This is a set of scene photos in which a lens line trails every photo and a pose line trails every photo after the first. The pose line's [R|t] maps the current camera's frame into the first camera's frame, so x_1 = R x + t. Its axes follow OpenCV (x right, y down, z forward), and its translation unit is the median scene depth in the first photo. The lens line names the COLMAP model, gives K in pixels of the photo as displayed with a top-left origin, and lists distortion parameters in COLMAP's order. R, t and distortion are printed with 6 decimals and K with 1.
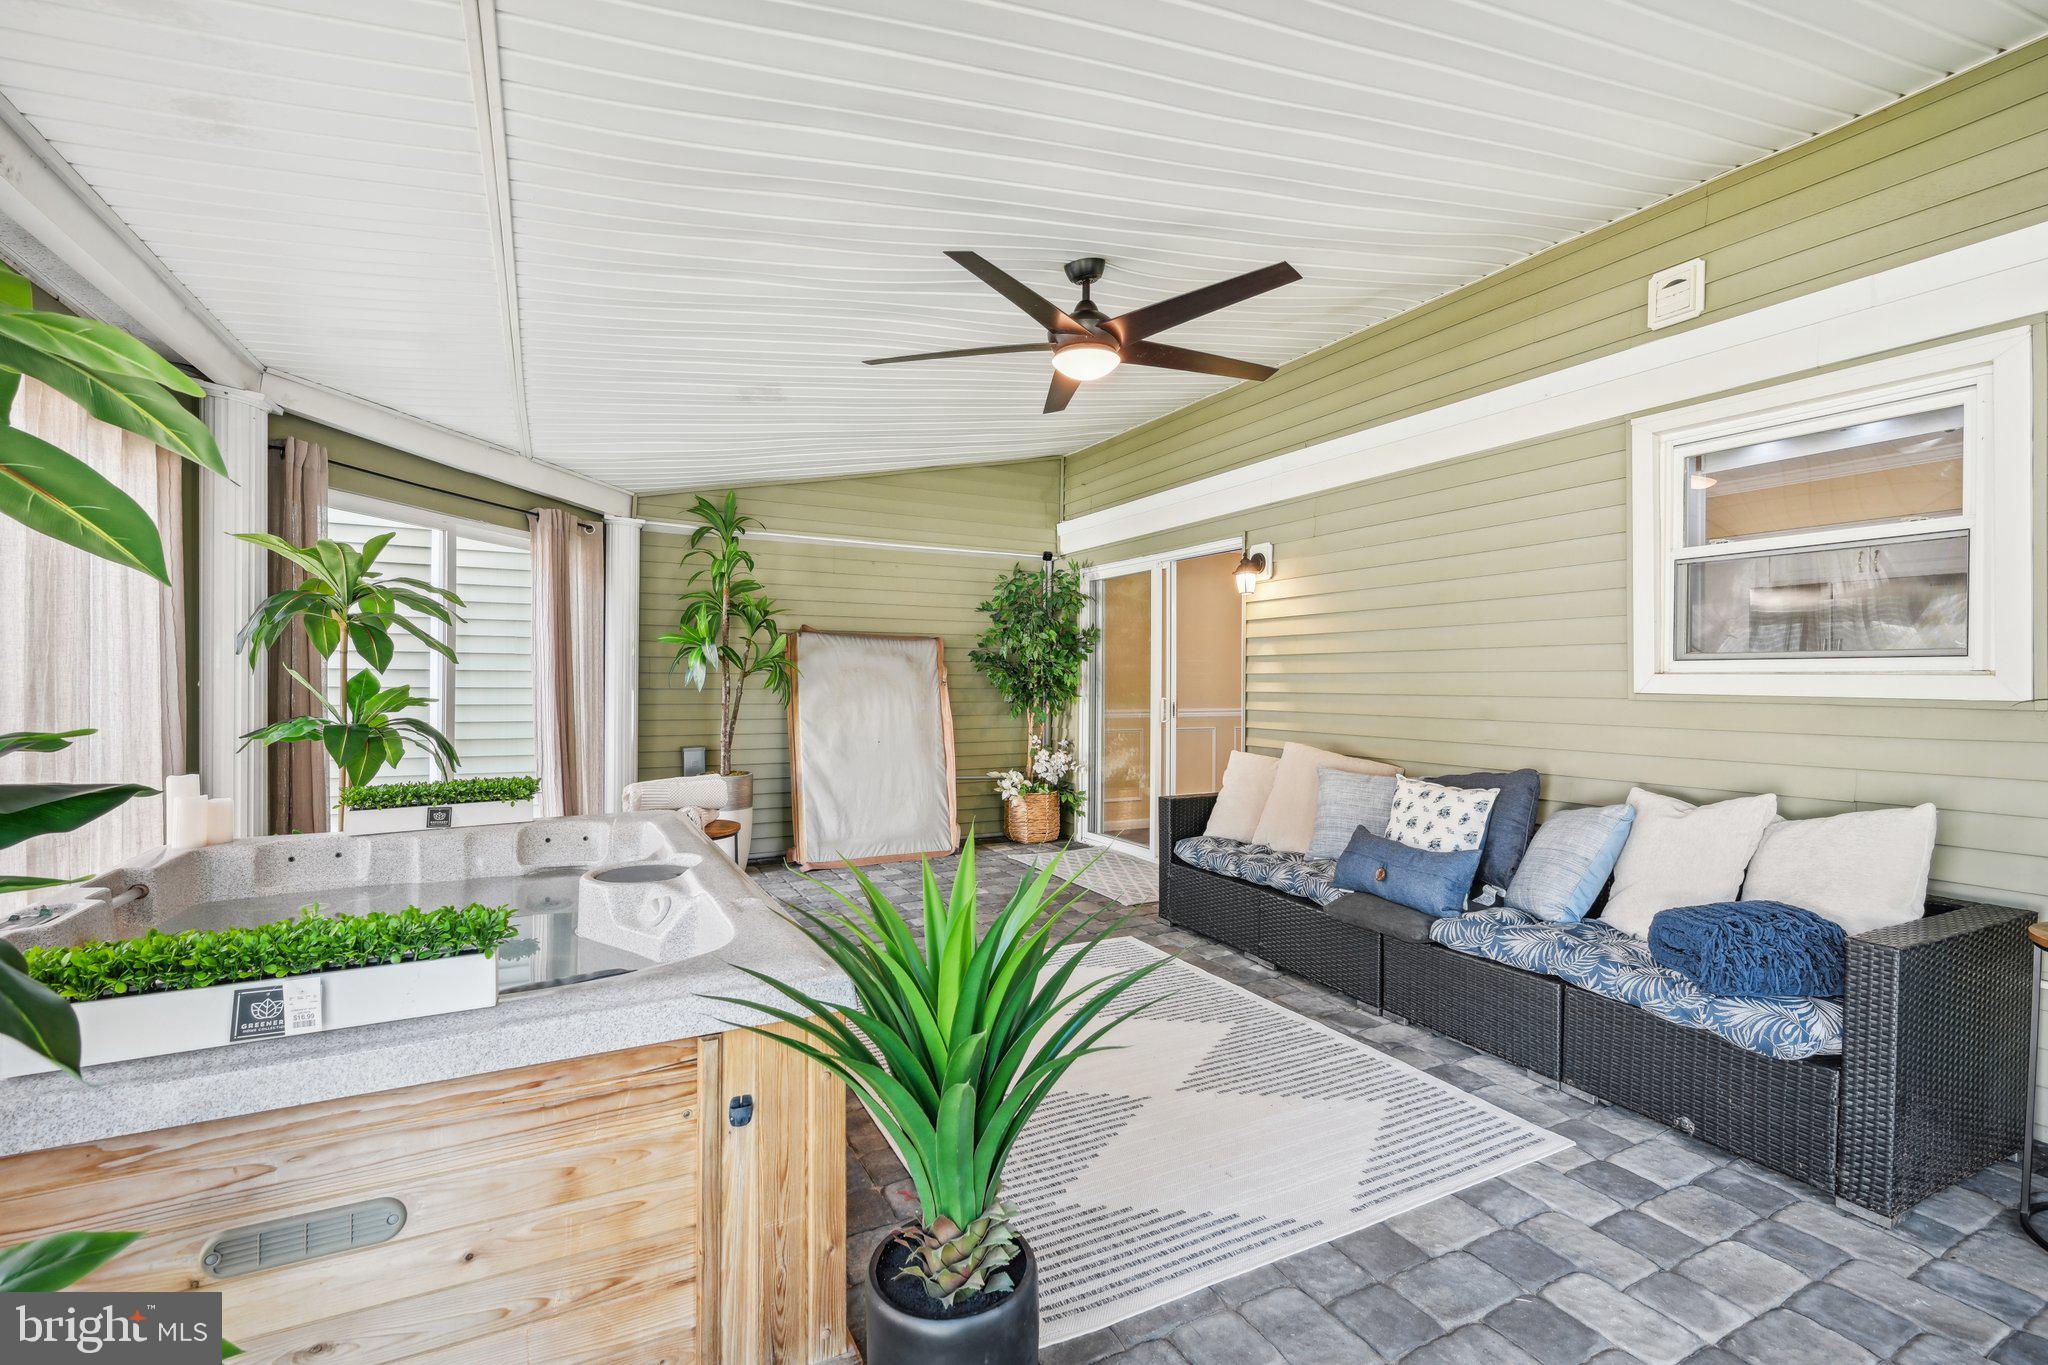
lens RADIAL K [[916.0, 0, 1016.6], [0, 916.0, 681.8], [0, 0, 1]] dist [0.000152, 0.000306]
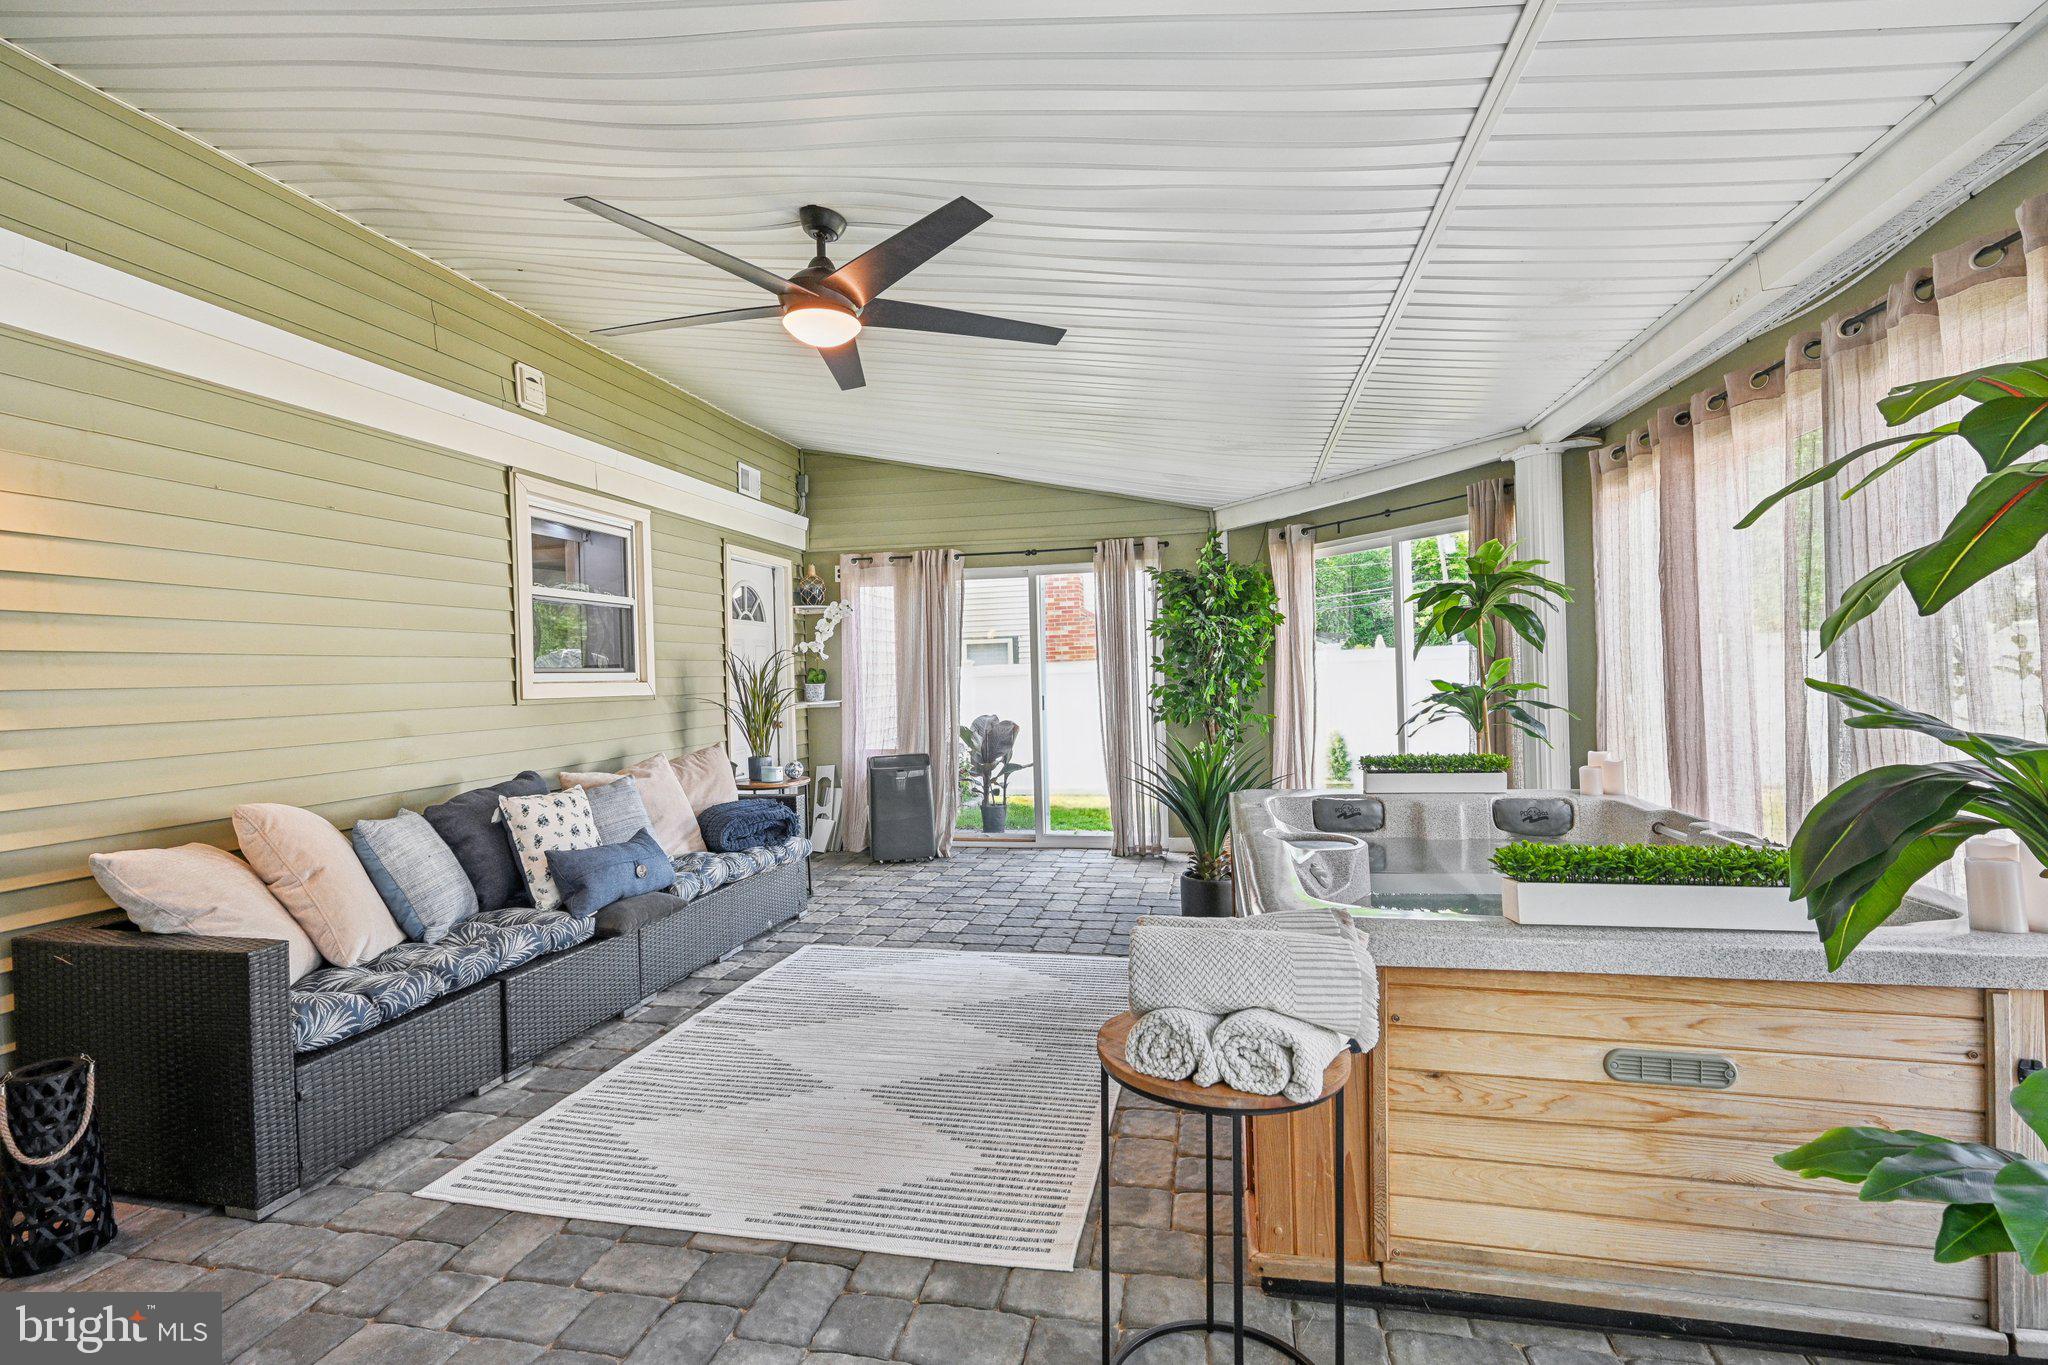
lens RADIAL K [[923.9, 0, 1030.5], [0, 923.9, 676.4], [0, 0, 1]] dist [0.001700, 0.000338]
pose [[-0.782188, 0.014827, 0.622866, -0.617757], [0.024833, 0.999664, 0.007388, -0.011032], [-0.622547, 0.021246, -0.782294, 1.548767]]
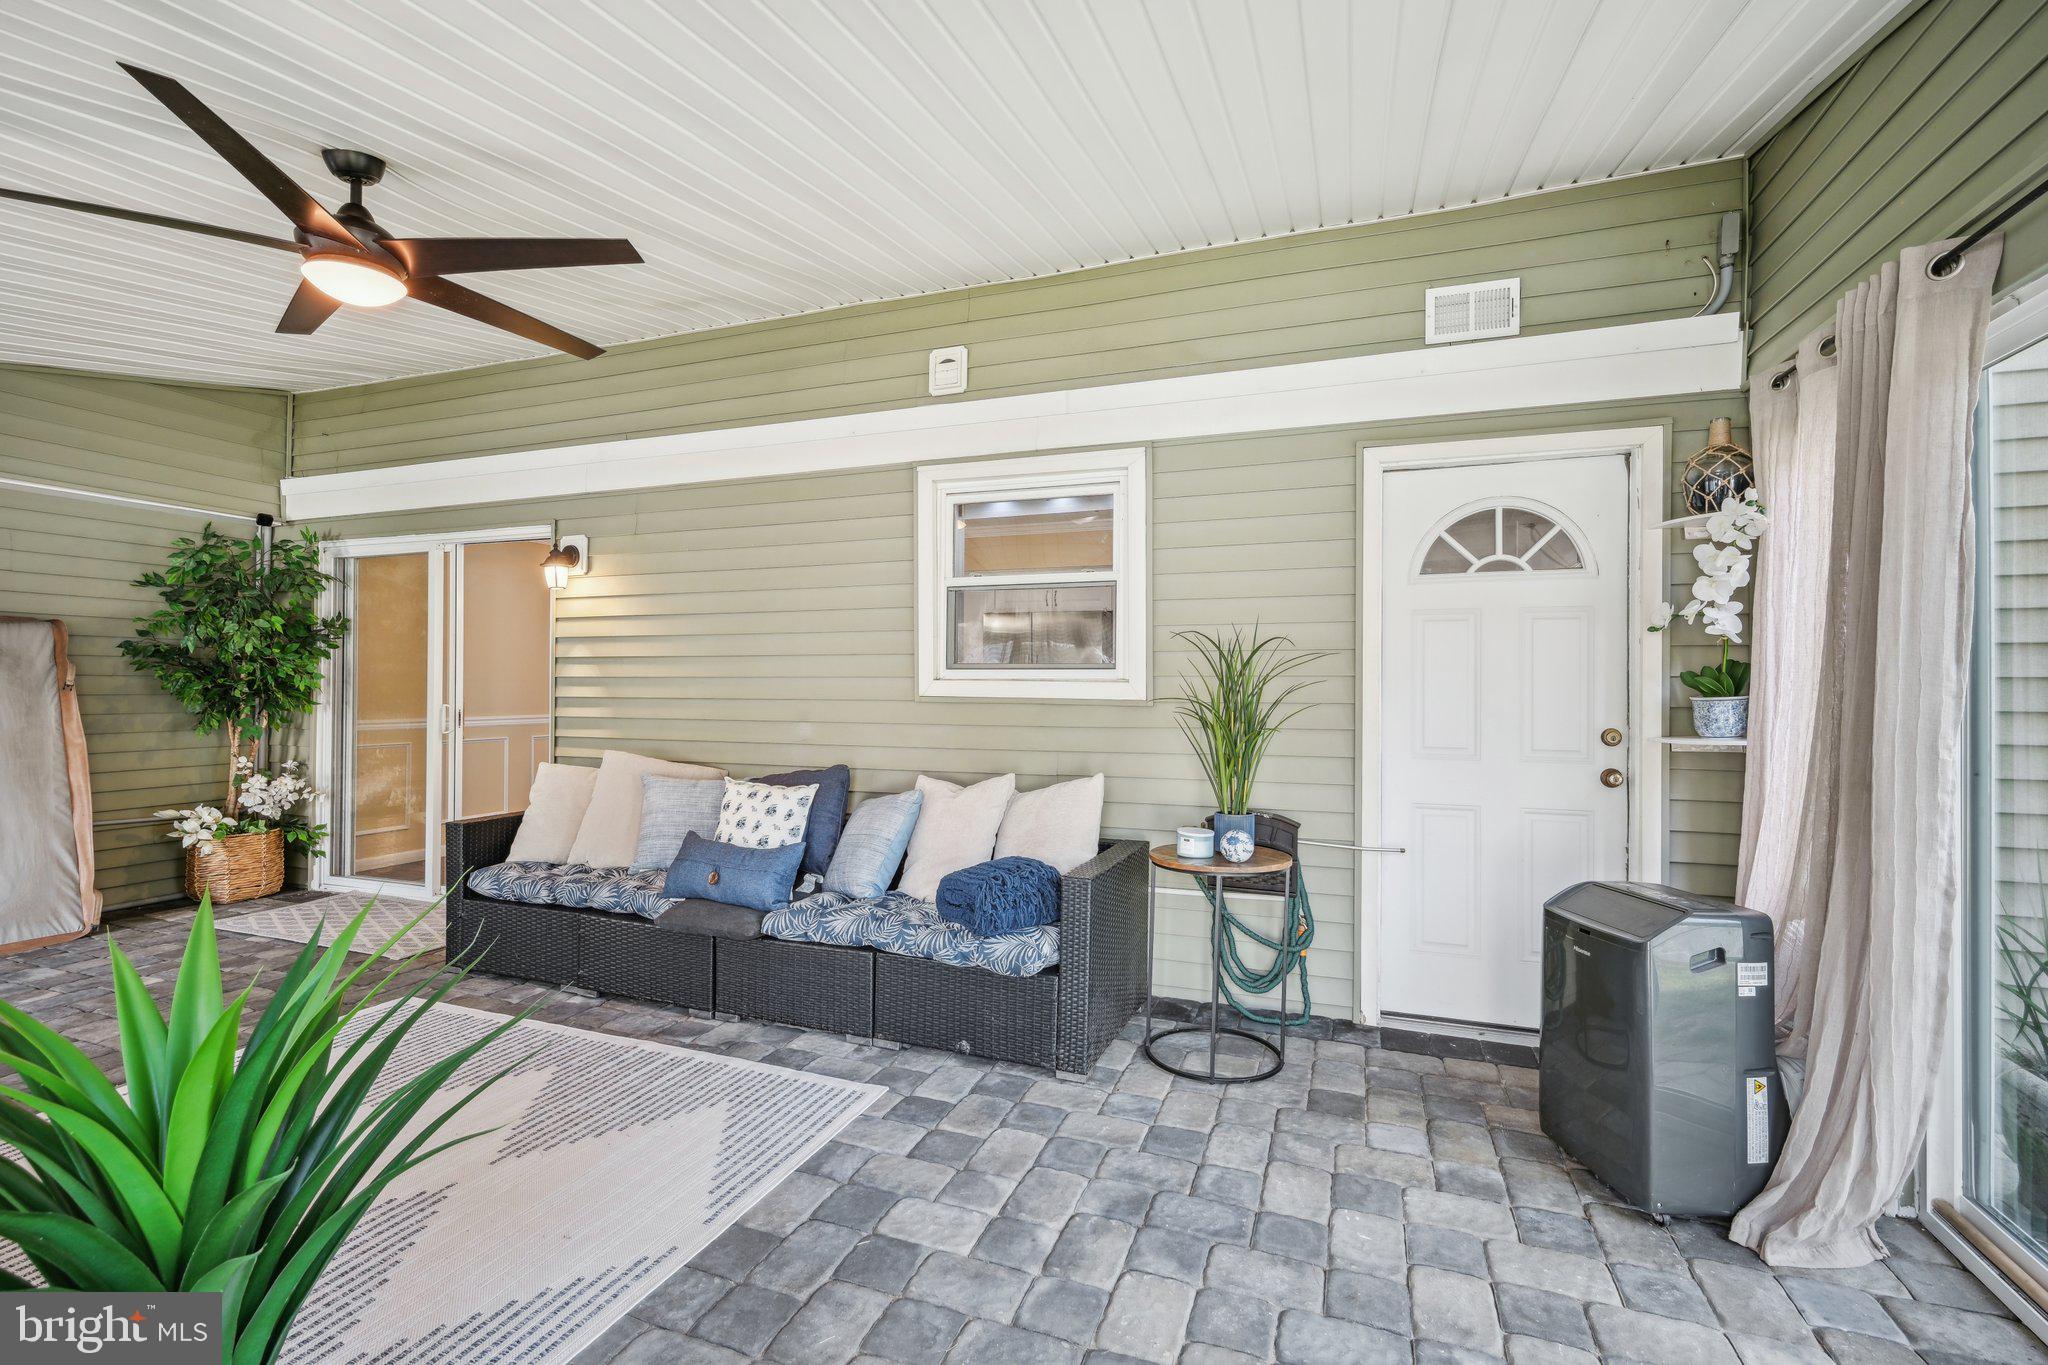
lens RADIAL K [[919.2, 0, 1029.7], [0, 919.2, 680.8], [0, 0, 1]] dist [-0.000946, -0.000463]
pose [[0.735175, 0.005304, 0.677856, -0.032334], [-0.001720, 0.999981, -0.005959, -0.000594], [-0.677875, 0.003215, 0.735170, 0.022666]]
